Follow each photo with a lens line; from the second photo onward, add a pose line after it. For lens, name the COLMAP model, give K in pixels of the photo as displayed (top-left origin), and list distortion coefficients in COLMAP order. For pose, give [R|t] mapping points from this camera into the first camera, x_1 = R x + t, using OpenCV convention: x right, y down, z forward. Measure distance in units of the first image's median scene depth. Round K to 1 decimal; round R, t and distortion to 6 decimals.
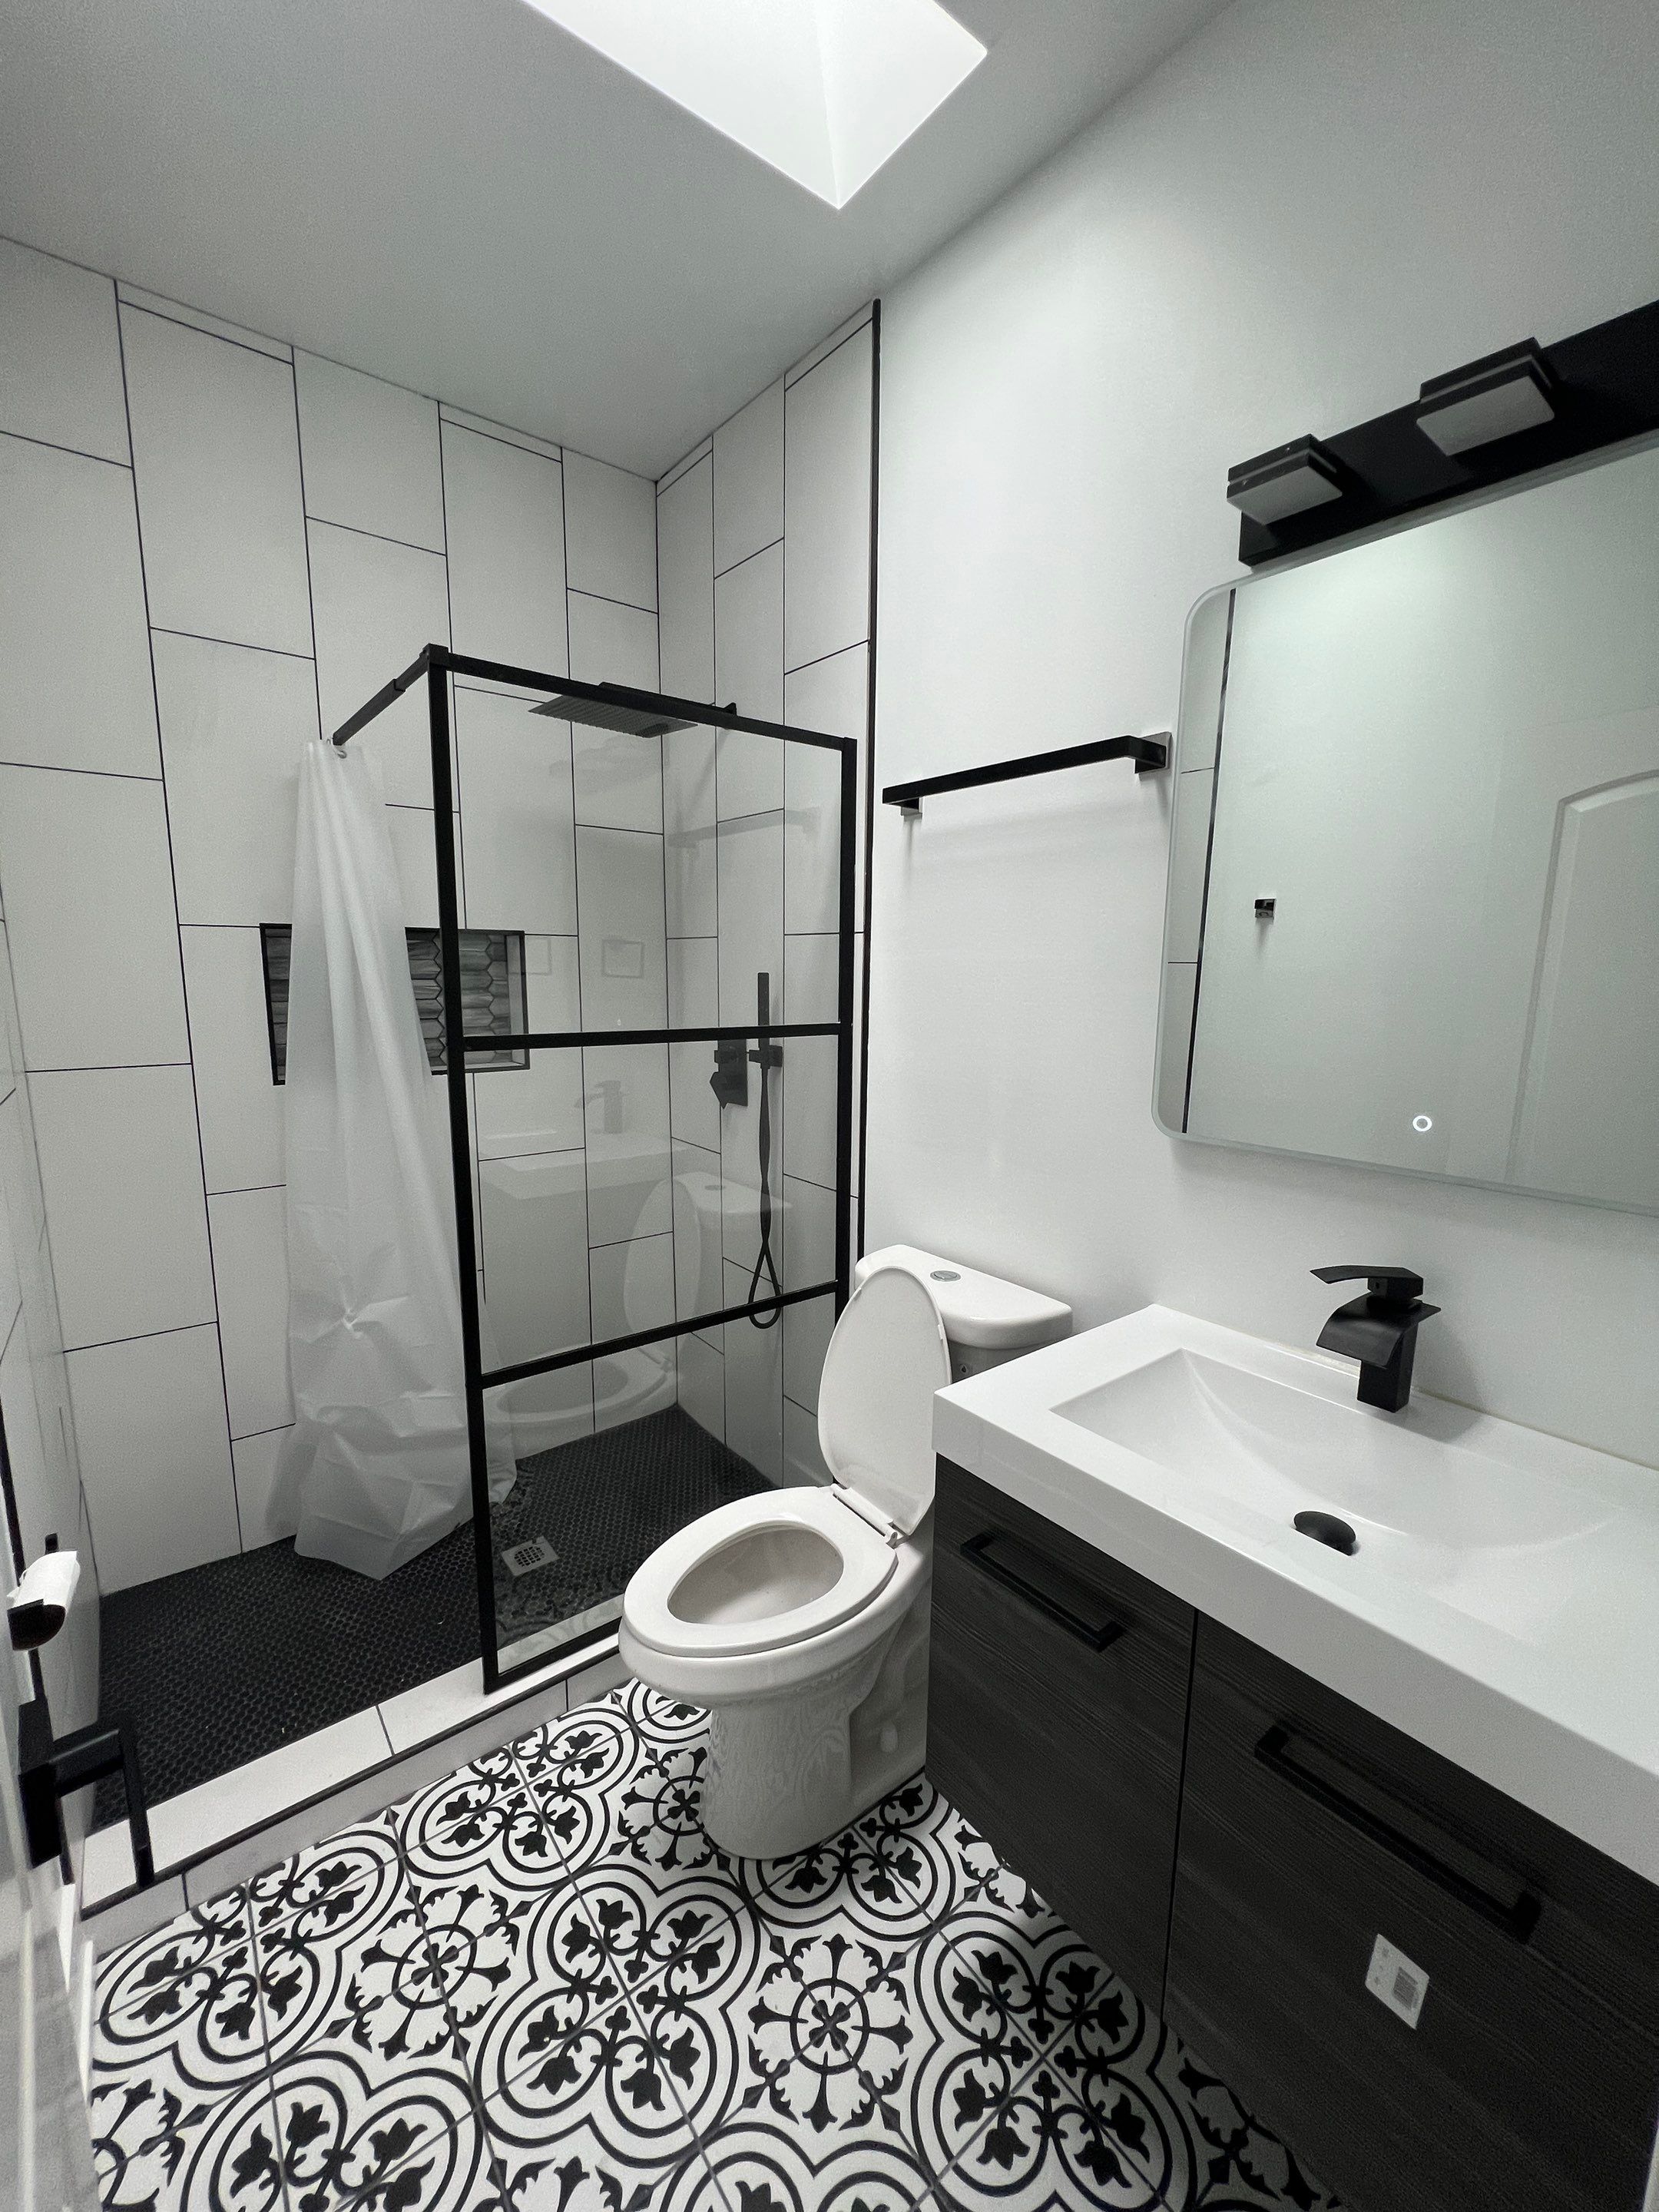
lens RADIAL K [[894.2, 0, 833.6], [0, 894.2, 1105.4], [0, 0, 1]] dist [-0.001136, 0.000610]
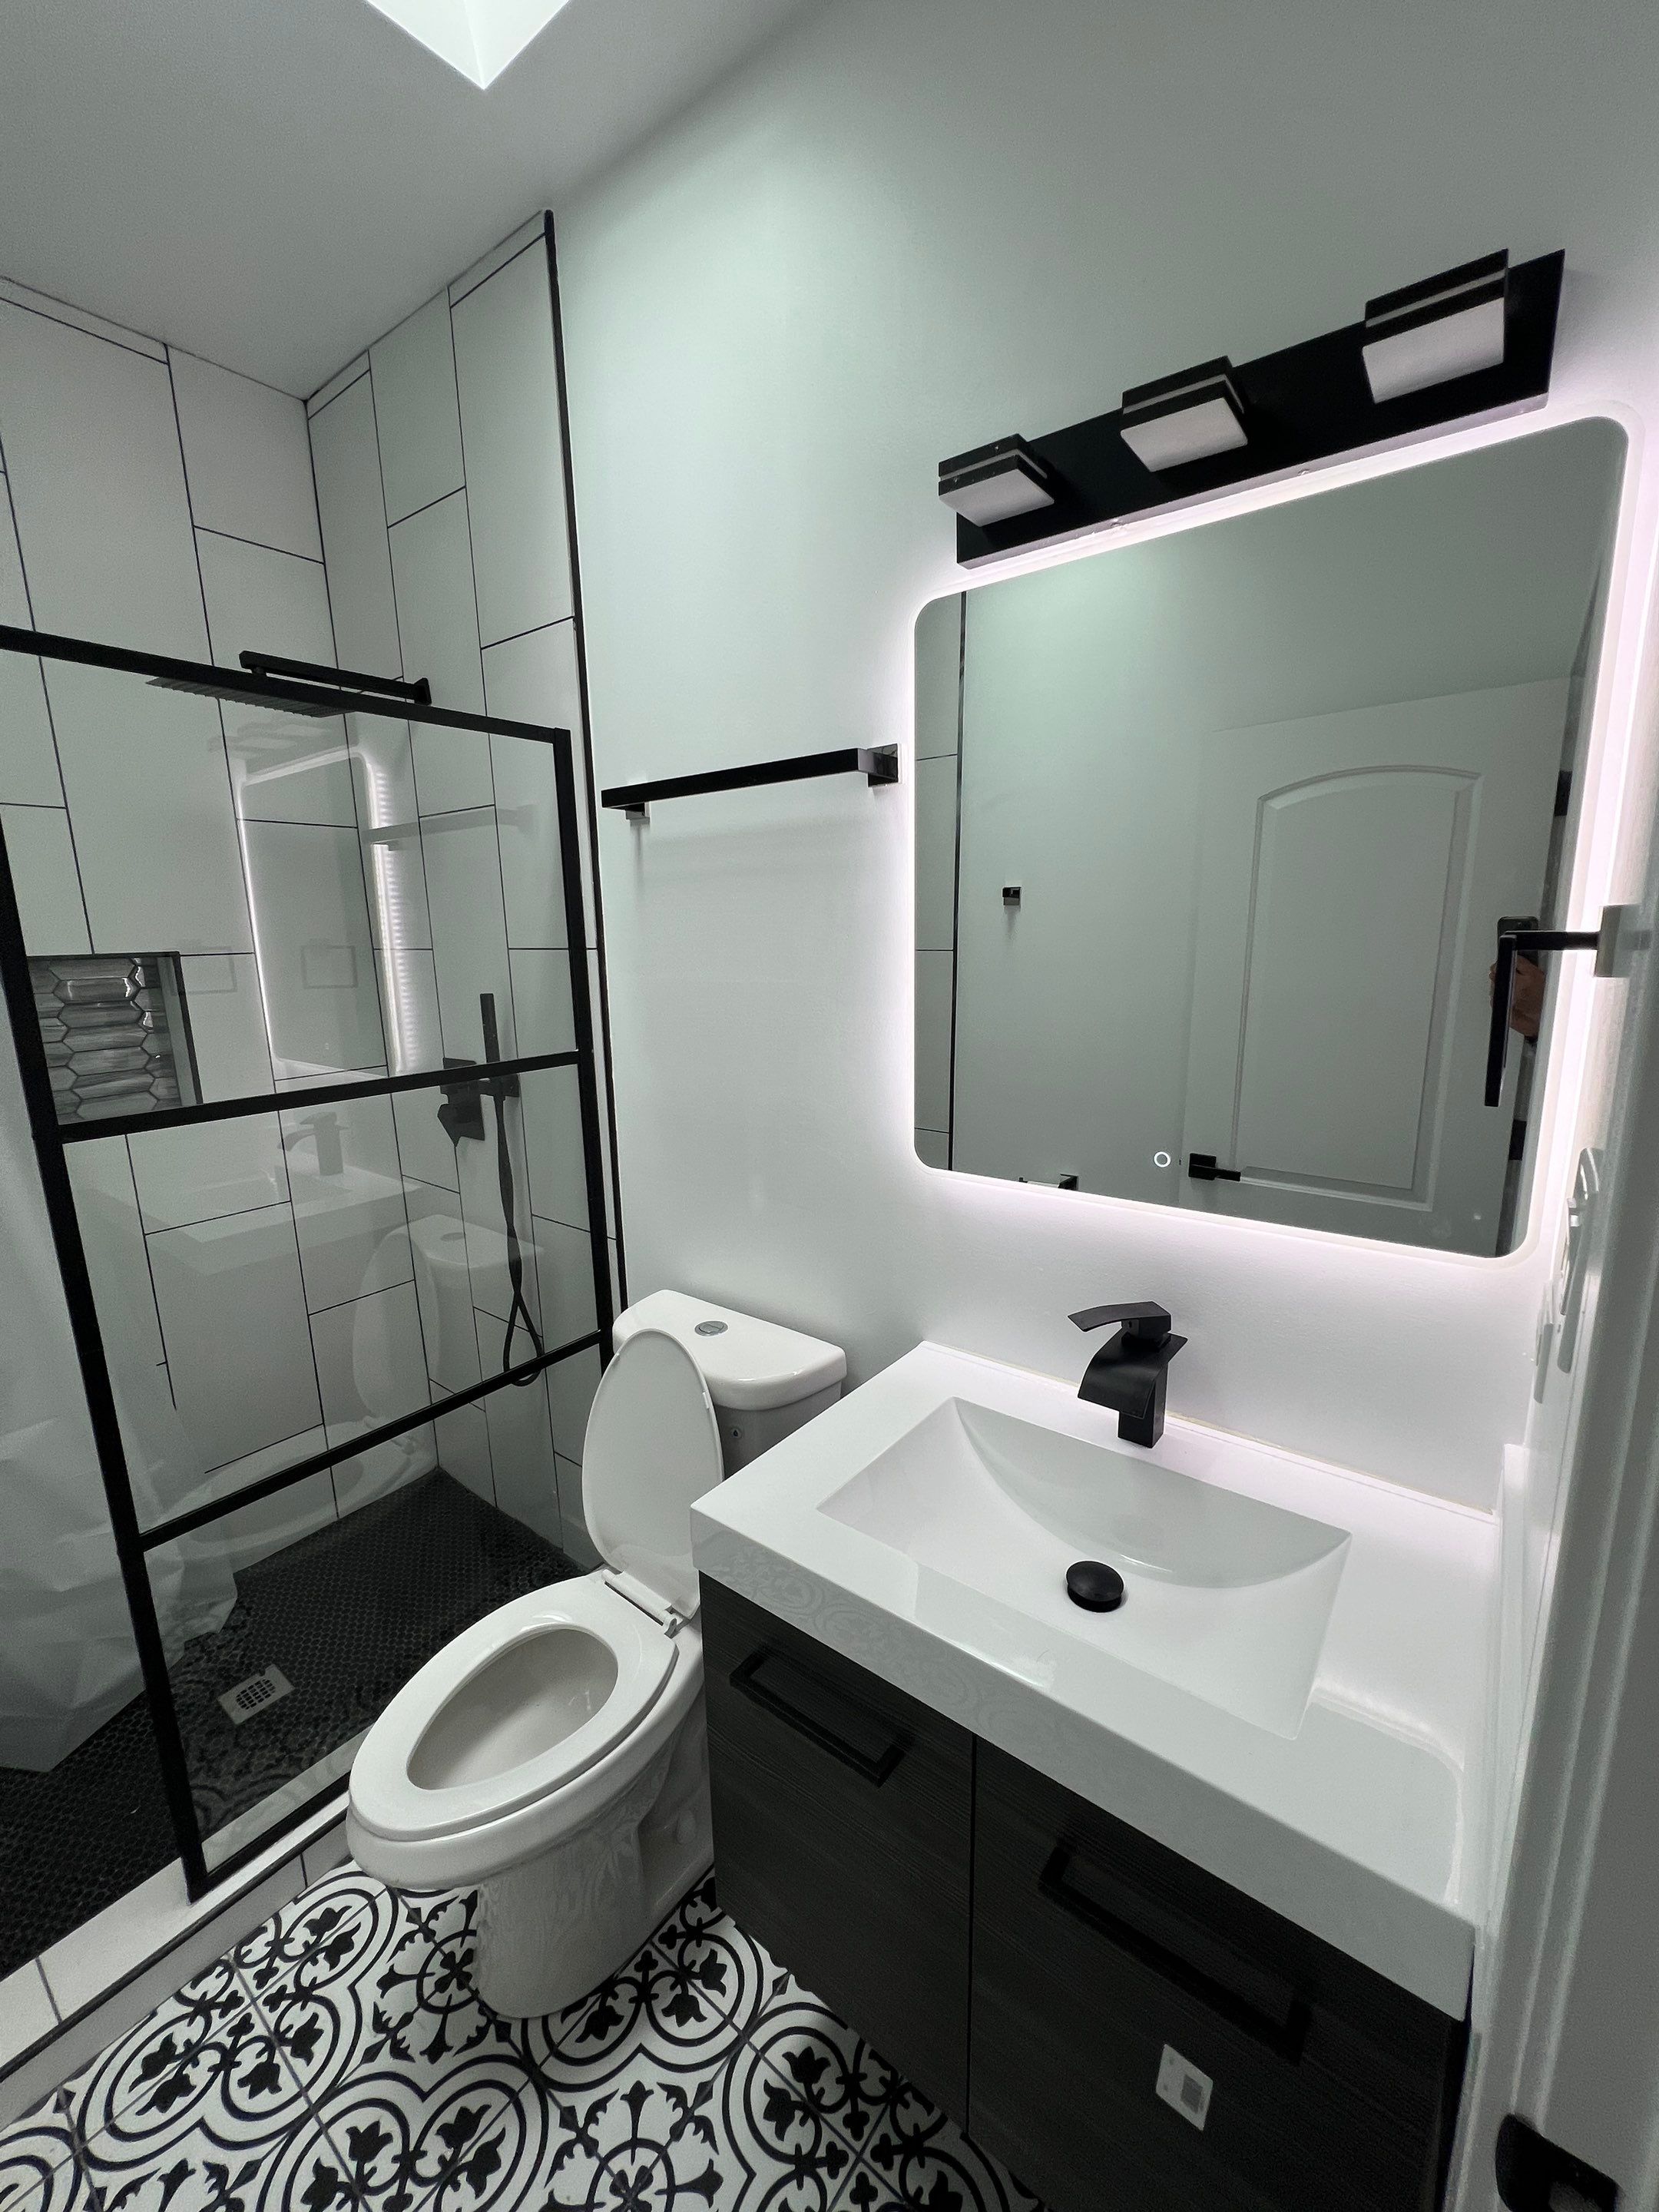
lens RADIAL K [[894.2, 0, 833.6], [0, 894.2, 1105.4], [0, 0, 1]] dist [-0.001136, 0.000610]
pose [[0.970244, -0.077724, 0.229314, 0.059396], [0.068018, 0.996433, 0.049943, -0.084342], [-0.232378, -0.032860, 0.972070, 0.088396]]
